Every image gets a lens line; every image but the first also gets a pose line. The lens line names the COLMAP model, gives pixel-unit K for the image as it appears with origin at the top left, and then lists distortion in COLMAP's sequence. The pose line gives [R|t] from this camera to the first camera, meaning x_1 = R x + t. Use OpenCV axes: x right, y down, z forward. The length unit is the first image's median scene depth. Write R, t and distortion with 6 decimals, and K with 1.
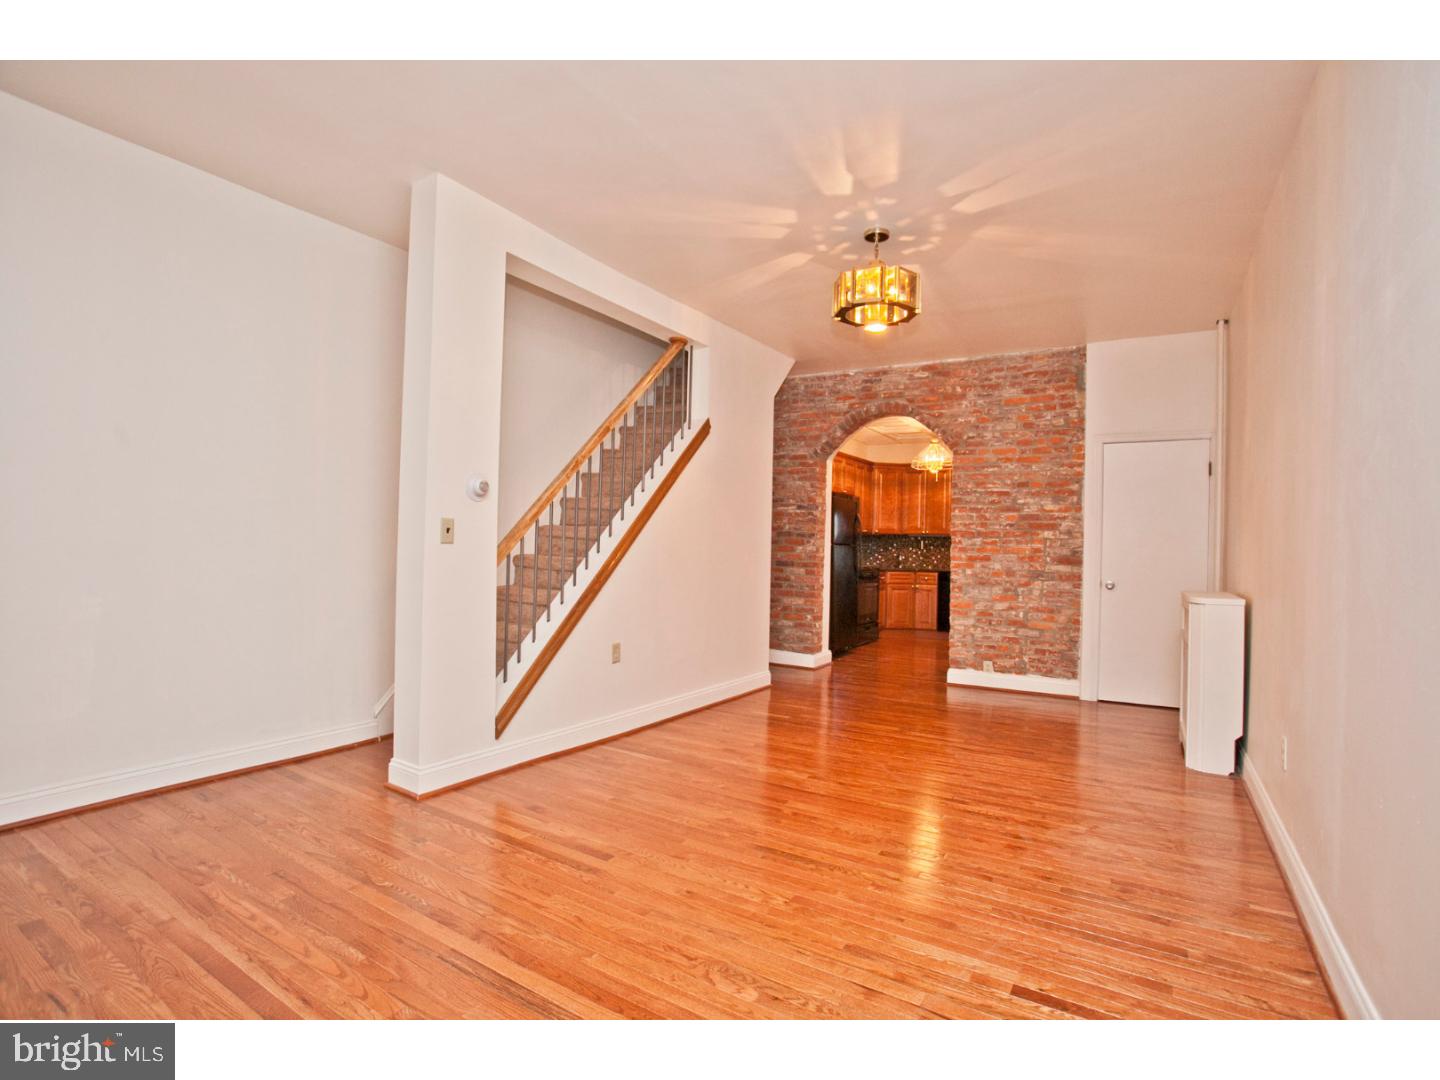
lens RADIAL K [[701.4, 0, 731.0], [0, 701.4, 544.8], [0, 0, 1]] dist [-0.051640, 0.021253]
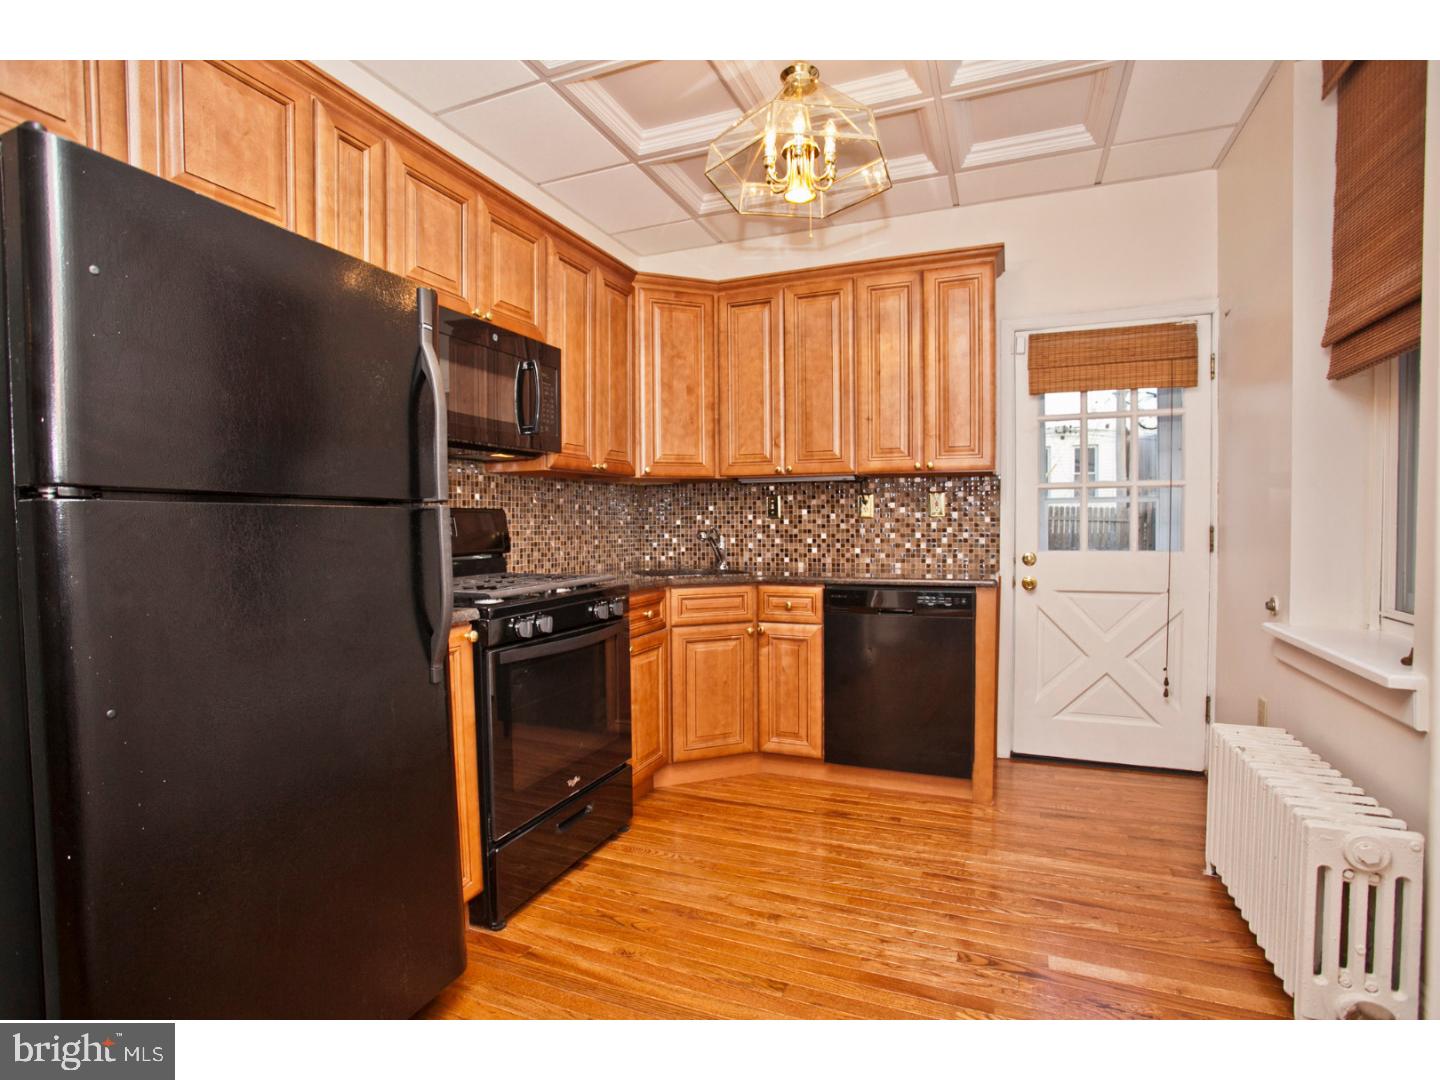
lens RADIAL K [[701.4, 0, 730.9], [0, 701.4, 541.1], [0, 0, 1]] dist [-0.051640, 0.021253]
pose [[0.986480, -0.033326, 0.160460, 0.303537], [0.027967, 0.998977, 0.035542, 0.008038], [-0.161480, -0.030574, 0.986402, 1.027561]]
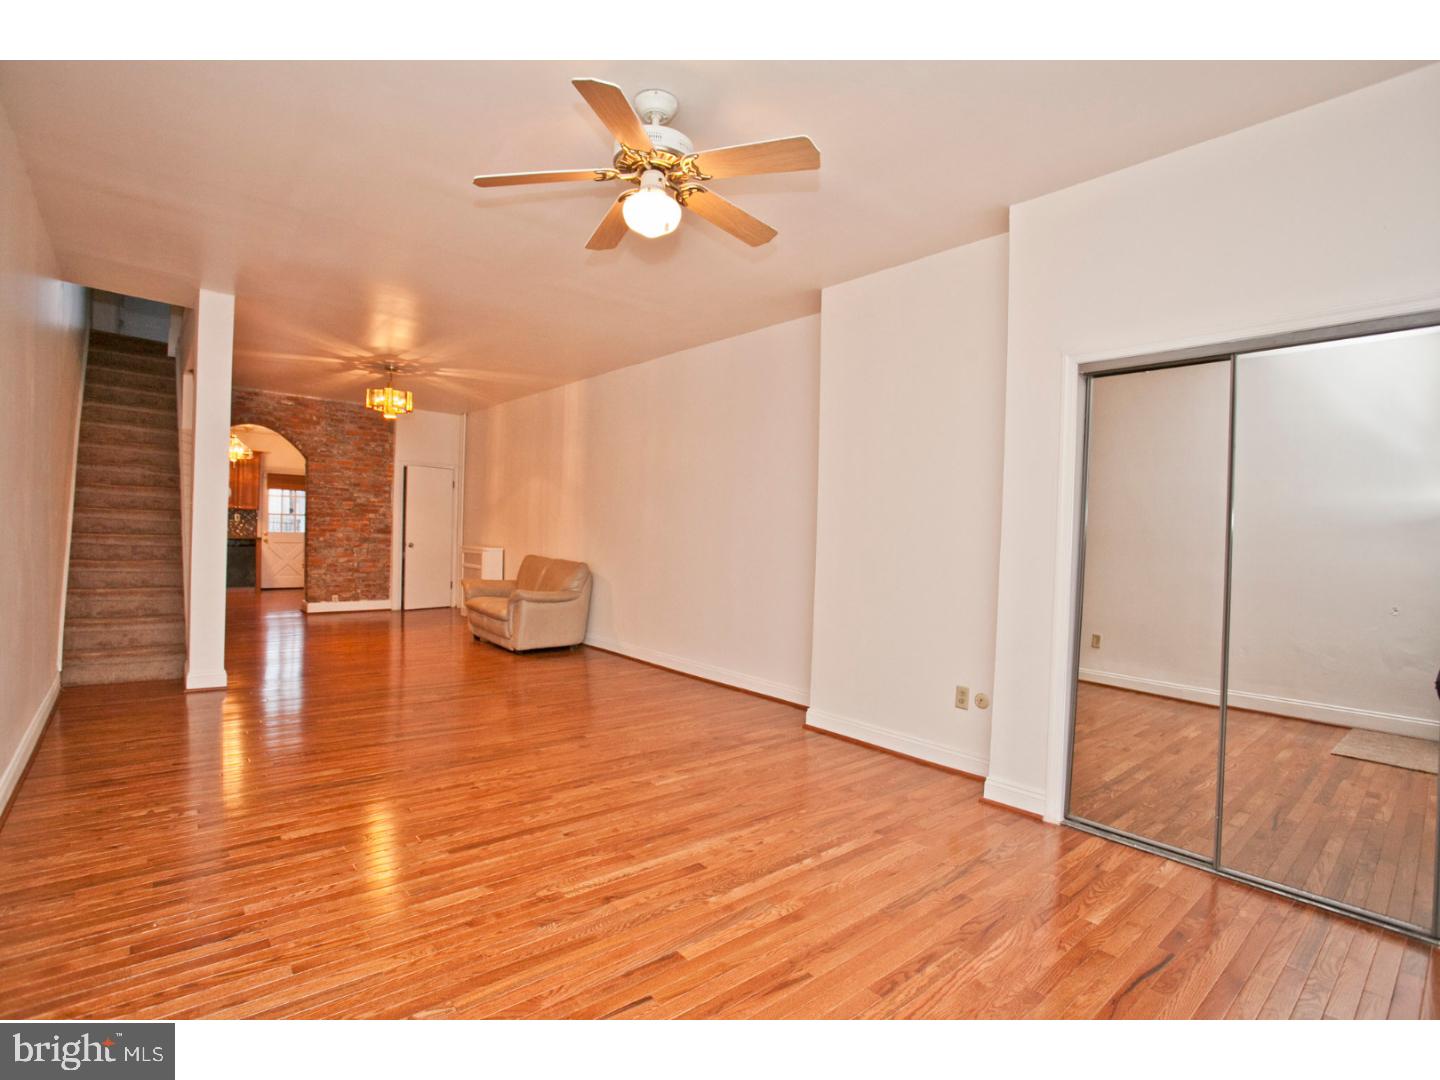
lens RADIAL K [[701.4, 0, 718.8], [0, 701.4, 541.2], [0, 0, 1]] dist [-0.051640, 0.021253]
pose [[0.311932, -0.026507, 0.949734, -0.842228], [-0.026148, 0.998993, 0.036470, -0.034954], [-0.949744, -0.036210, 0.310925, -0.310886]]
